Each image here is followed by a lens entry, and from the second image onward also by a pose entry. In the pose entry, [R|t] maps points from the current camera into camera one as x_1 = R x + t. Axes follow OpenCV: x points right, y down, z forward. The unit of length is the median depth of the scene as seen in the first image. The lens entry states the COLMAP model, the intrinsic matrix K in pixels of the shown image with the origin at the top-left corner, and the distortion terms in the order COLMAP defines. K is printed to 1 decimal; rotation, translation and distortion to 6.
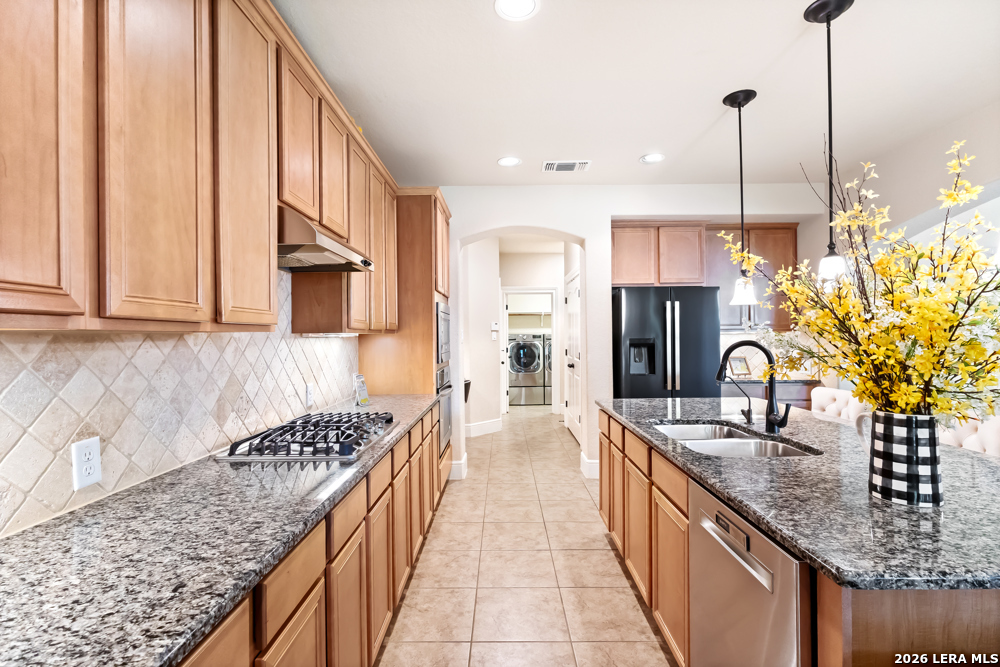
lens RADIAL K [[465.1, 0, 497.0], [0, 465.1, 335.0], [0, 0, 1]] dist [-0.000935, -0.000080]
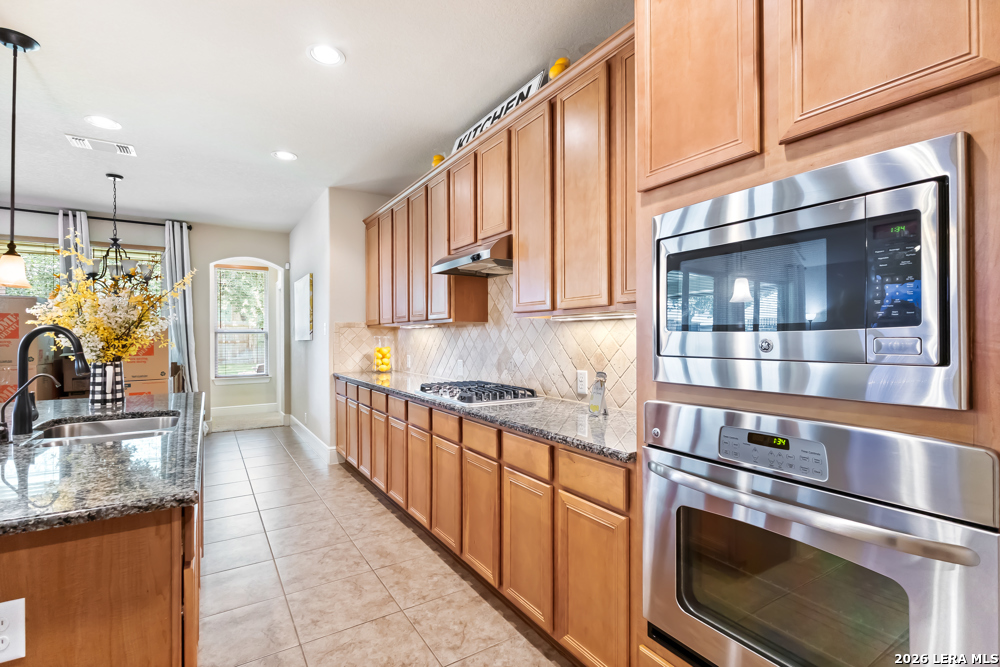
lens RADIAL K [[465.1, 0, 497.0], [0, 465.1, 335.0], [0, 0, 1]] dist [-0.000935, -0.000080]
pose [[-0.839071, 0.006212, -0.543986, 0.399902], [0.007932, 0.999968, -0.000816, 0.049365], [0.543964, -0.005000, -0.839094, 2.644514]]
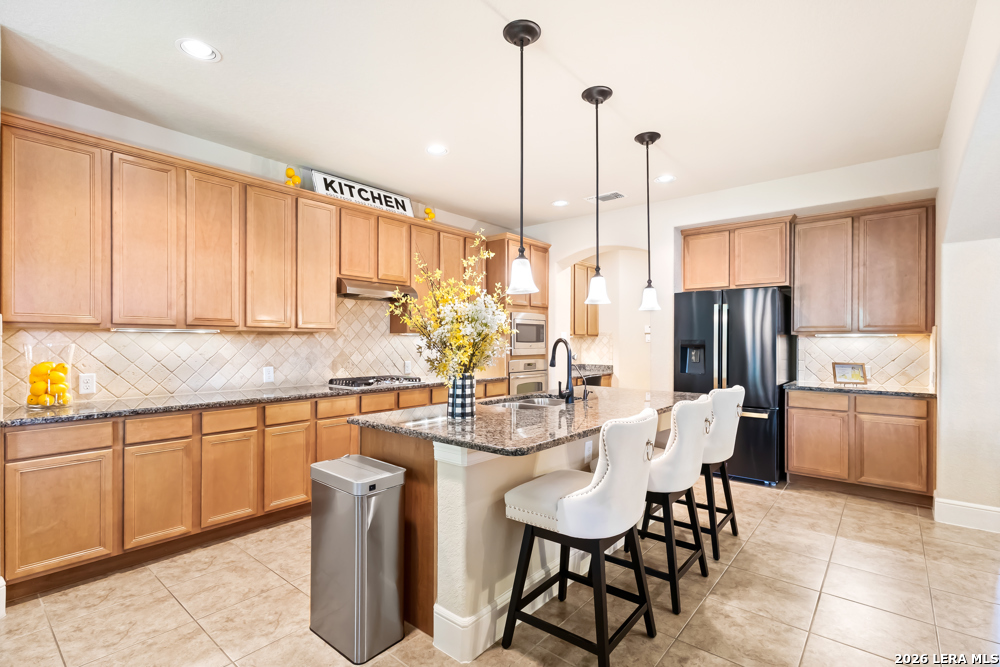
lens RADIAL K [[476.4, 0, 493.0], [0, 476.4, 343.2], [0, 0, 1]] dist [0.023193, 0.000032]
pose [[0.767315, 0.012492, -0.641148, 1.632709], [-0.008238, 0.999920, 0.009622, 0.020425], [0.641217, -0.002101, 0.767357, -0.336157]]
